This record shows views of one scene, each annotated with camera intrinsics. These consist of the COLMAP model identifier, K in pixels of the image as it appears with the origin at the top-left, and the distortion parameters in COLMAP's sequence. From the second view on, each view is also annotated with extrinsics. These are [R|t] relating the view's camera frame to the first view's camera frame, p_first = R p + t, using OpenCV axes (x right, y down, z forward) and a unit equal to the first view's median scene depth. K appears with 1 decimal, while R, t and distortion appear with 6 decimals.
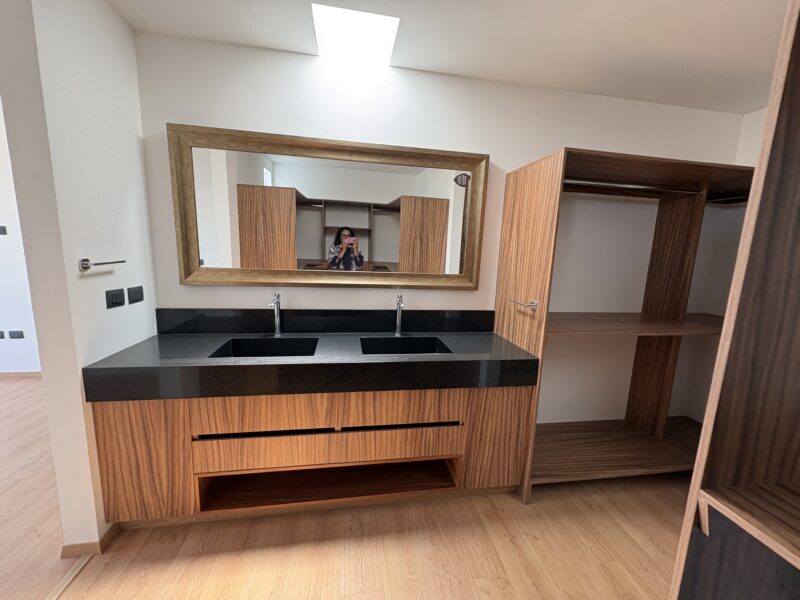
lens RADIAL K [[321.8, 0, 402.6], [0, 321.8, 300.9], [0, 0, 1]] dist [0.003208, -0.000694]
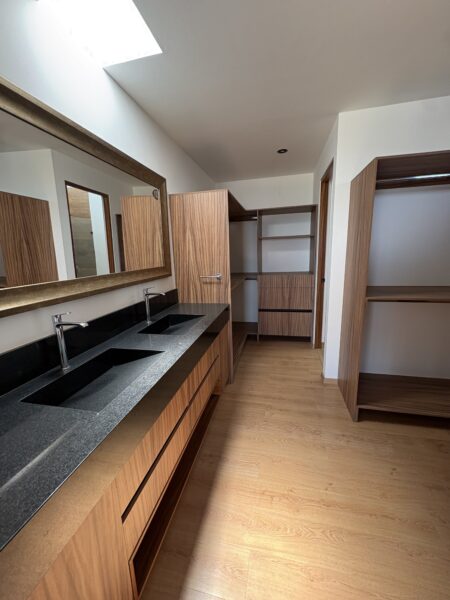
lens RADIAL K [[241.3, 0, 226.0], [0, 241.3, 298.3], [0, 0, 1]] dist [0.003208, -0.000694]
pose [[0.369652, -0.227013, 0.901012, -0.748157], [0.189204, 0.967769, 0.166209, -0.077785], [-0.909703, 0.109036, 0.400689, 0.410448]]
